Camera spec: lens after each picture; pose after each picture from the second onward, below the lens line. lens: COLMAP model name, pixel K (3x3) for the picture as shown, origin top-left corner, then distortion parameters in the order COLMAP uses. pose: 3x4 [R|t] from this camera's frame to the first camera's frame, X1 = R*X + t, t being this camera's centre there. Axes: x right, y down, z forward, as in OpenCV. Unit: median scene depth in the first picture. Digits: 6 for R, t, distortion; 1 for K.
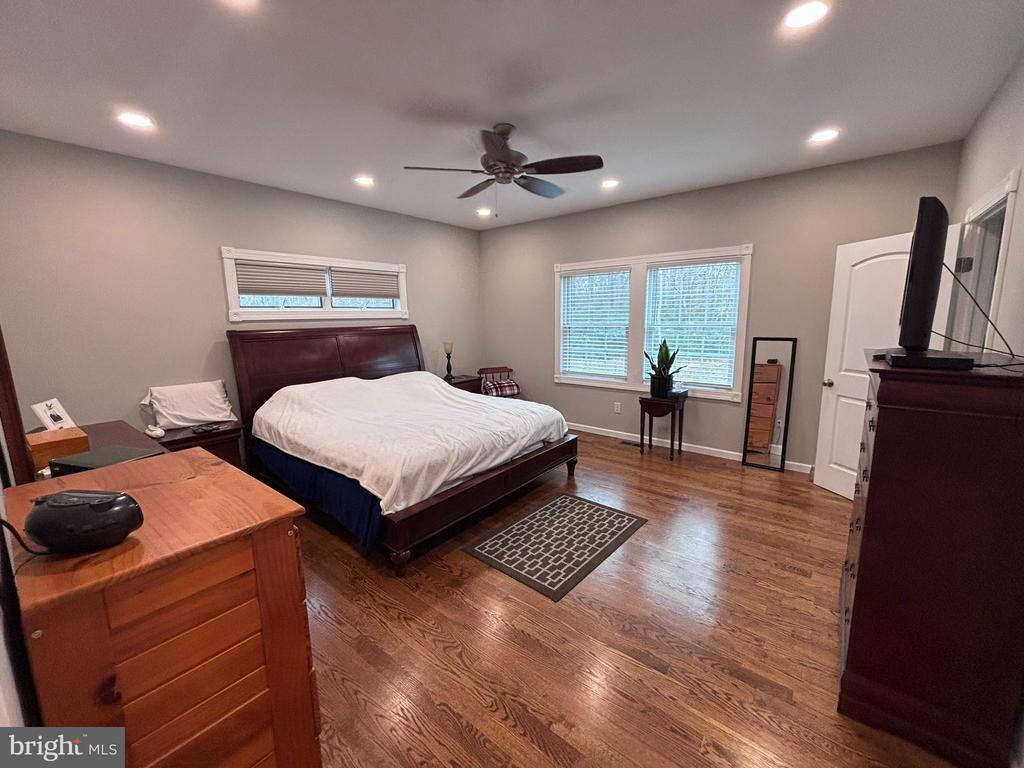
lens RADIAL K [[412.7, 0, 515.2], [0, 412.7, 380.4], [0, 0, 1]] dist [-0.000620, -0.000595]
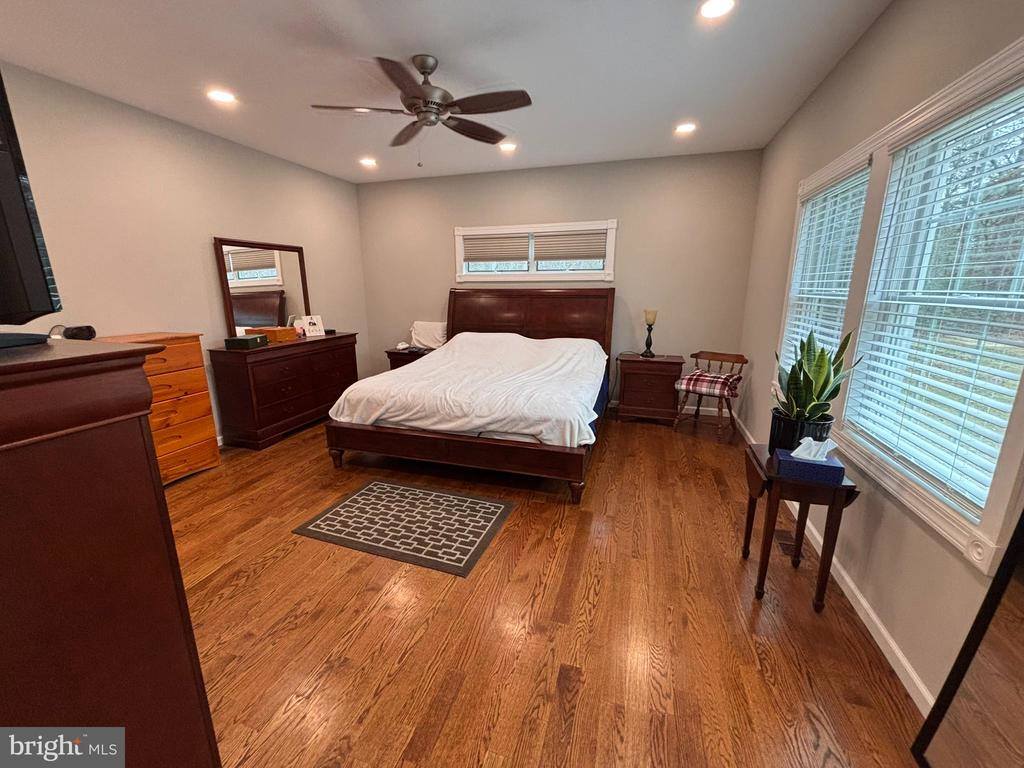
lens RADIAL K [[412.7, 0, 513.2], [0, 412.7, 384.6], [0, 0, 1]] dist [-0.000620, -0.000595]
pose [[0.360582, 0.226721, -0.904753, 0.740297], [-0.146336, 0.971747, 0.185188, -0.090552], [0.921177, 0.065623, 0.383572, 0.652970]]
